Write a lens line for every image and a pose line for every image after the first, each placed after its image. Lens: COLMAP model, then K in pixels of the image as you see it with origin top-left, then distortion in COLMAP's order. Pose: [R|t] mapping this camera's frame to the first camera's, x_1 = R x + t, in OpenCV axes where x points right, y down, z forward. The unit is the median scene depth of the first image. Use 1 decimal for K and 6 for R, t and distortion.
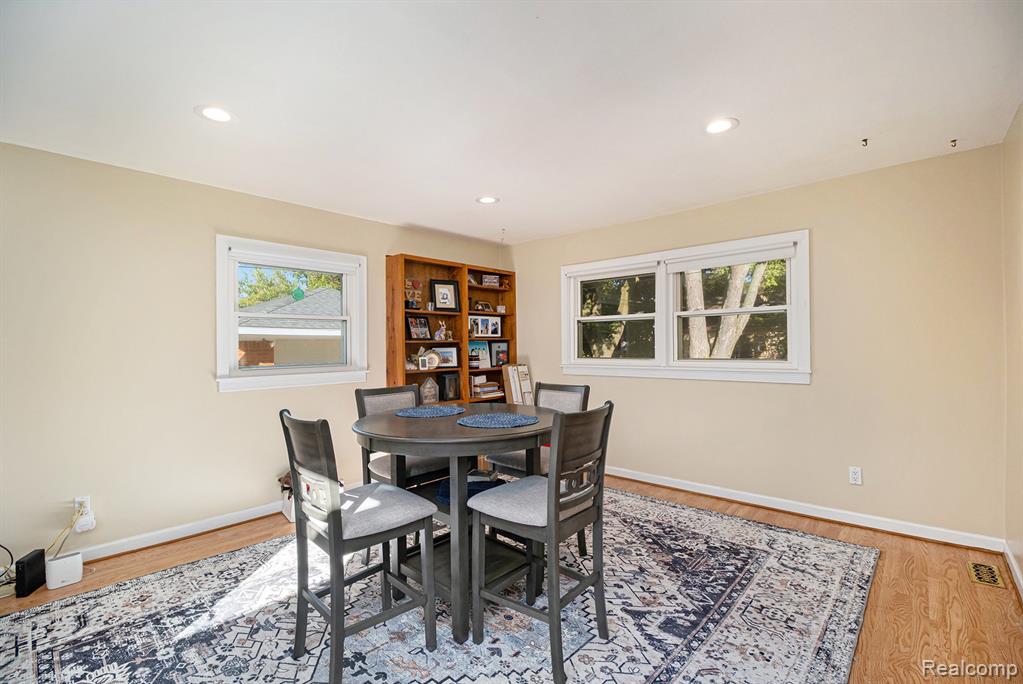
lens RADIAL K [[459.6, 0, 511.9], [0, 459.6, 345.5], [0, 0, 1]] dist [0.001555, 0.000060]
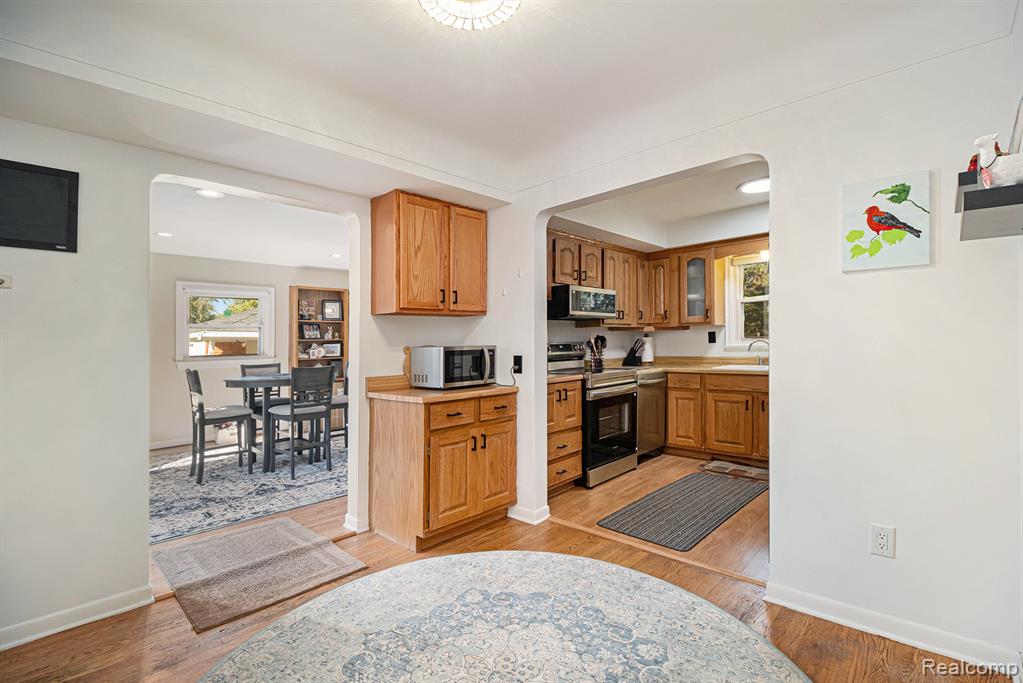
lens RADIAL K [[467.0, 0, 511.4], [0, 467.0, 338.9], [0, 0, 1]] dist [-0.000900, -0.000072]
pose [[0.999578, -0.012582, -0.026172, 0.521714], [0.012284, 0.999858, -0.011519, 0.013689], [0.026313, 0.011192, 0.999591, -0.574002]]
